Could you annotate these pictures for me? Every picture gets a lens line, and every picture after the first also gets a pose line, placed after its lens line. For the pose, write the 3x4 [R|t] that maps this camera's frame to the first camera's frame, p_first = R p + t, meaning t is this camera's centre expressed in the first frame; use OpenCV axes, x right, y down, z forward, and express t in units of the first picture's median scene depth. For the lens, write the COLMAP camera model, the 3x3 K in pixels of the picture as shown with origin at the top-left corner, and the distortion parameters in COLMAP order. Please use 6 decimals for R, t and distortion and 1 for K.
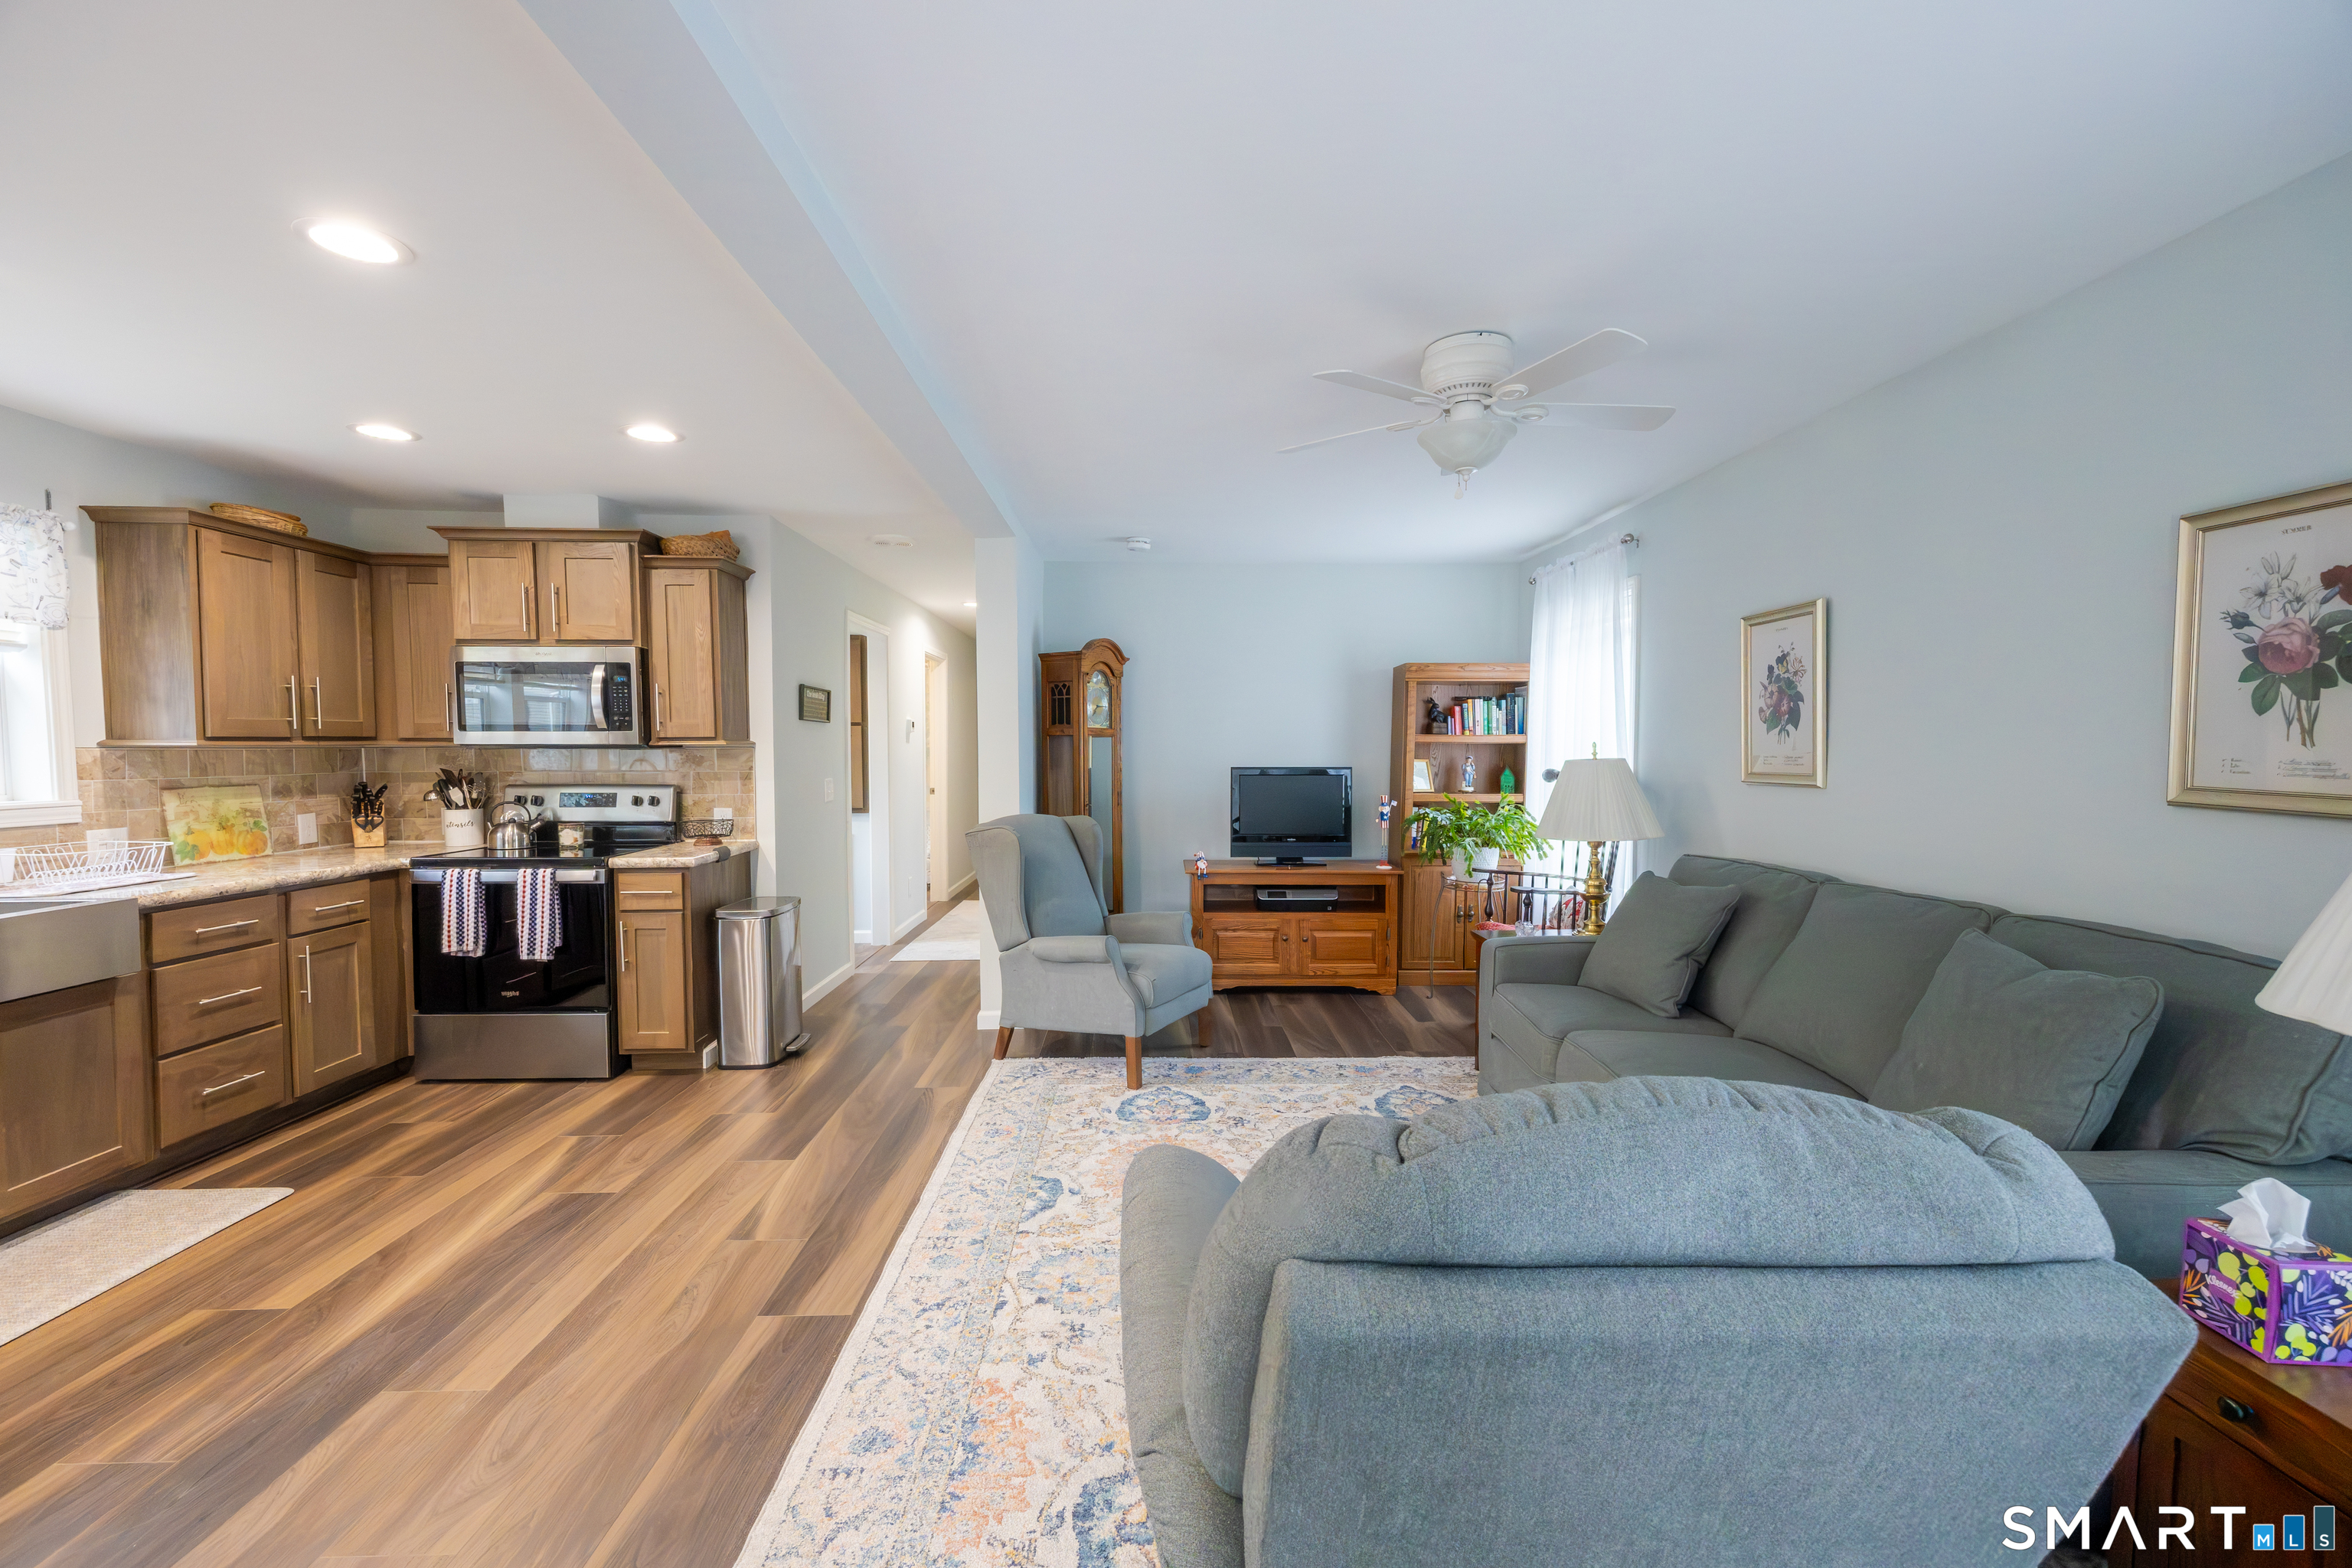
lens RADIAL K [[947.1, 0, 1170.9], [0, 947.1, 789.0], [0, 0, 1]] dist [0.006877, -0.000115]
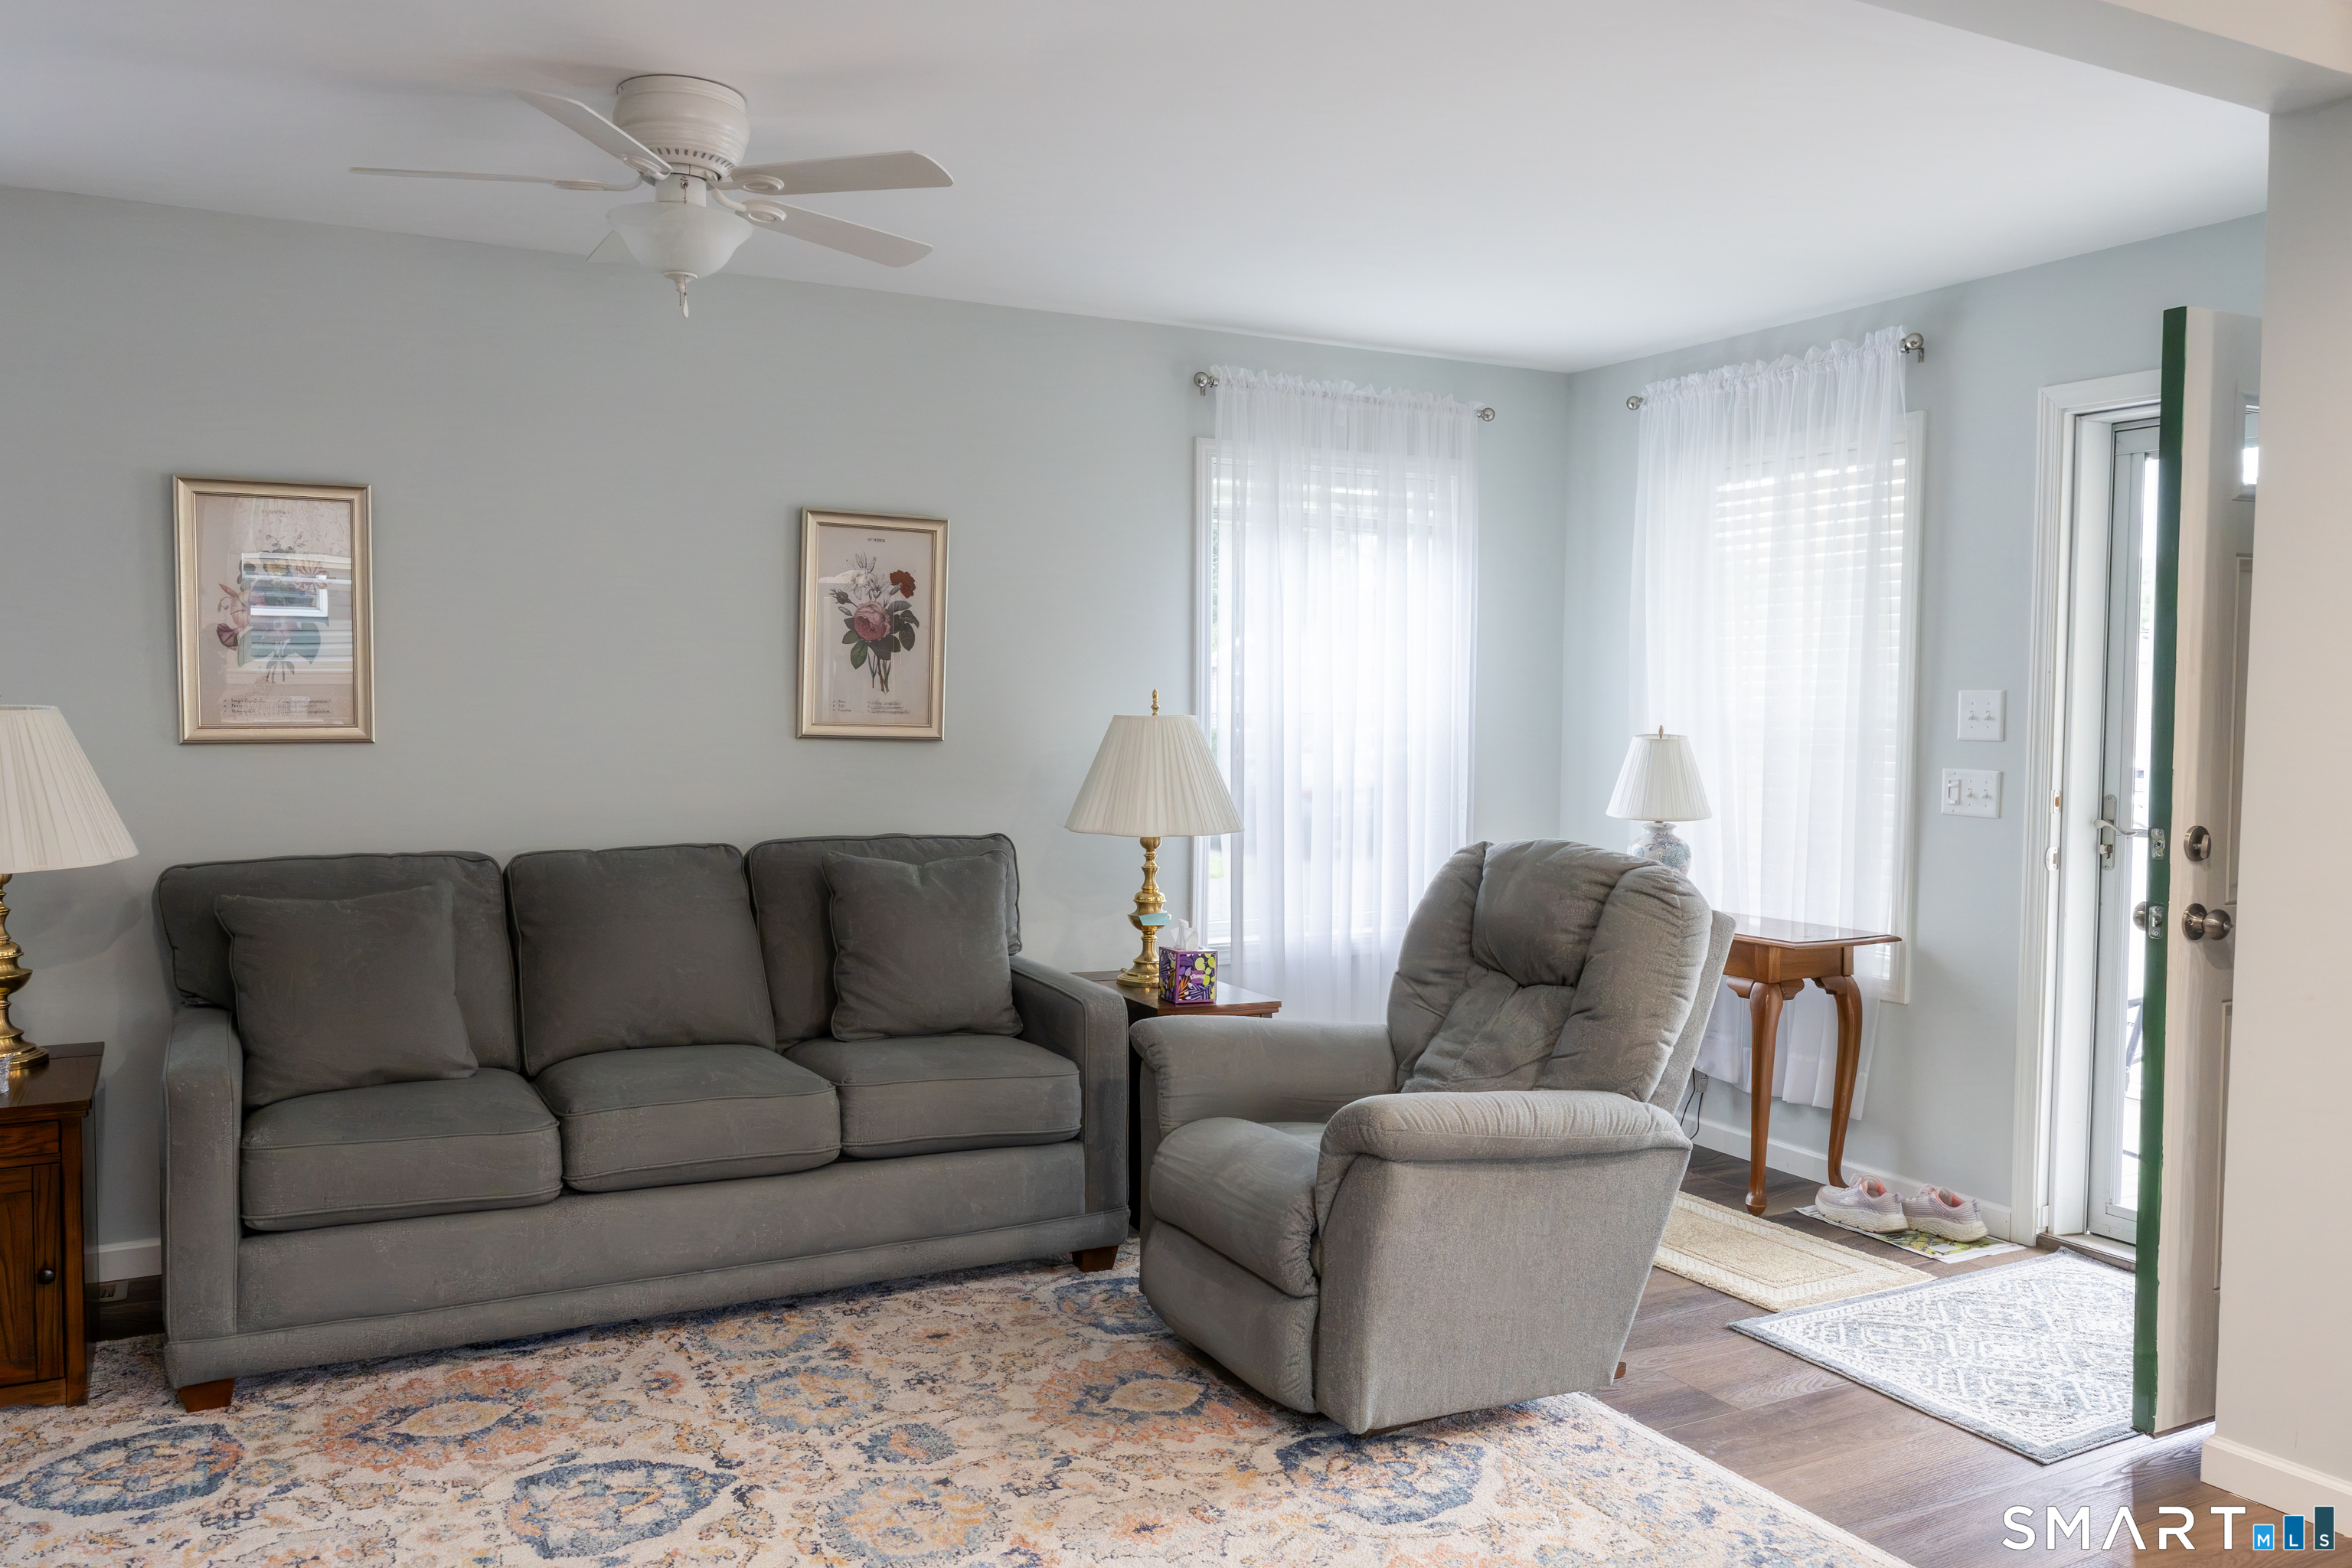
lens RADIAL K [[1760.5, 0, 1163.6], [0, 1760.5, 779.2], [0, 0, 1]] dist [-0.004702, -0.001550]
pose [[-0.447589, -0.048606, 0.892917, -0.673575], [0.029902, 0.997150, 0.069269, -0.040657], [-0.893739, 0.057704, -0.444860, 0.878830]]
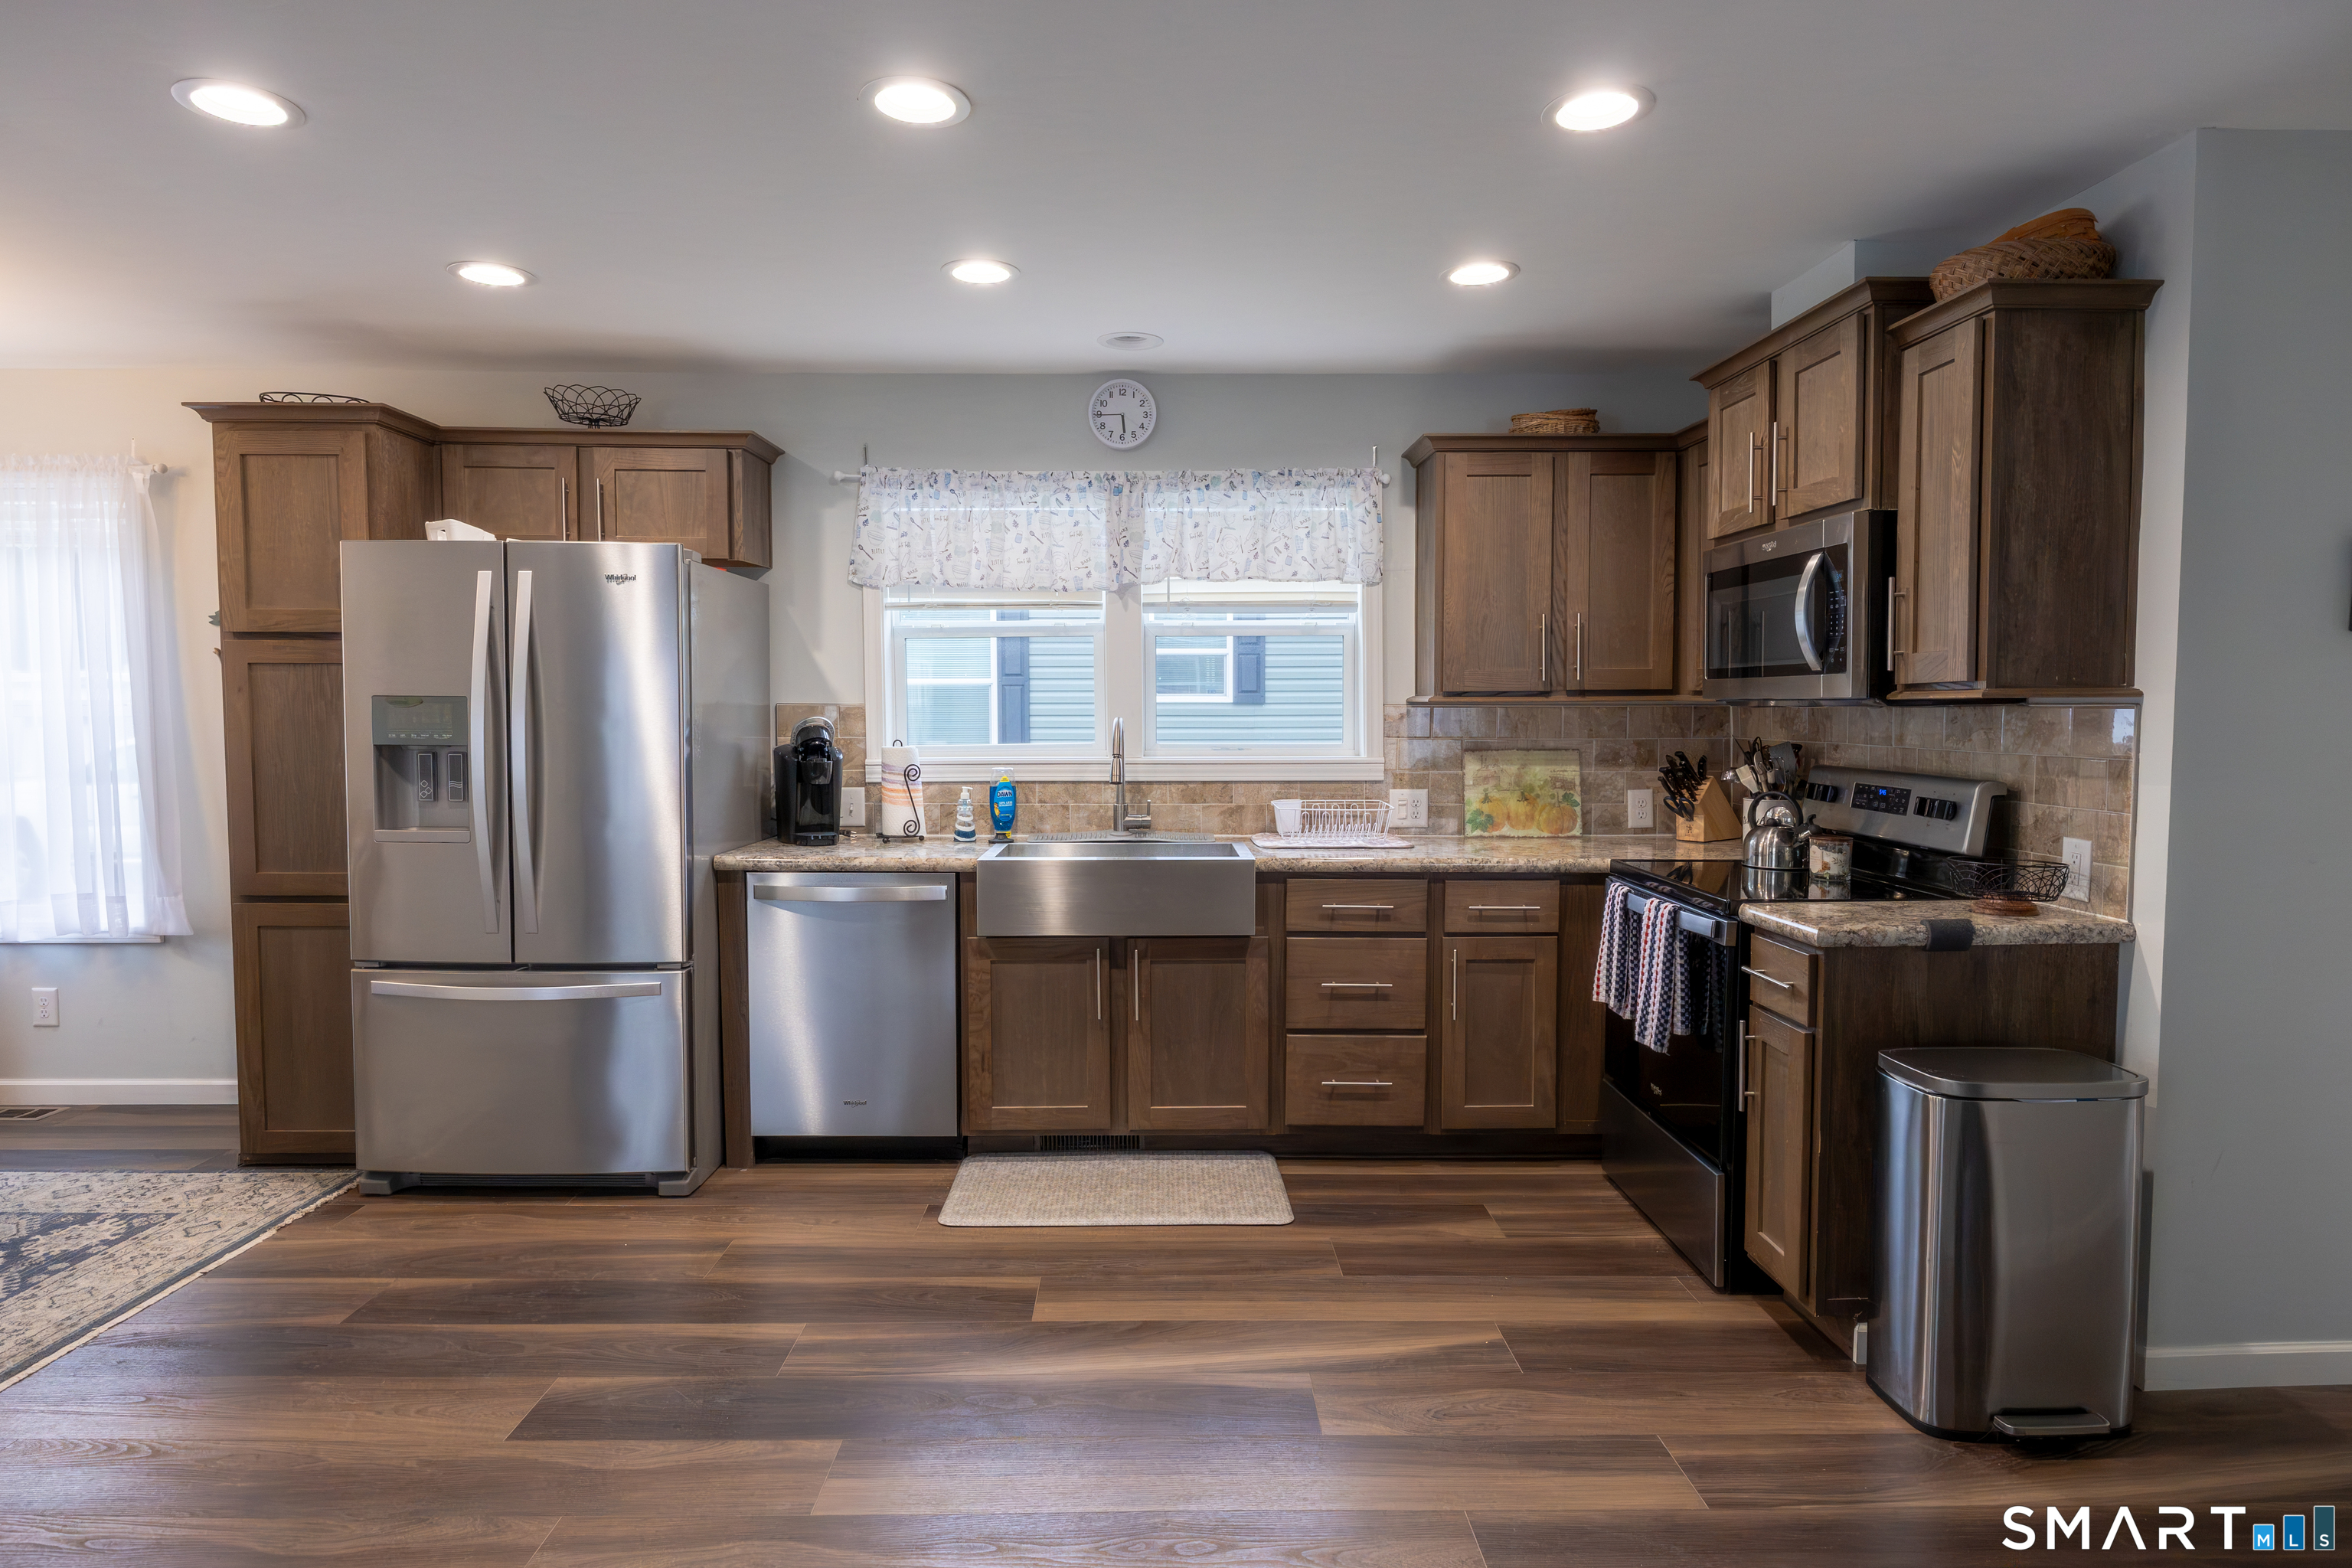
lens RADIAL K [[1318.6, 0, 1182.3], [0, 1318.6, 773.7], [0, 0, 1]] dist [-0.004895, 0.000361]
pose [[-0.005465, 0.052451, -0.998609, 0.184819], [-0.045861, 0.997560, 0.052647, -0.029333], [0.998933, 0.046085, -0.003047, 0.694787]]
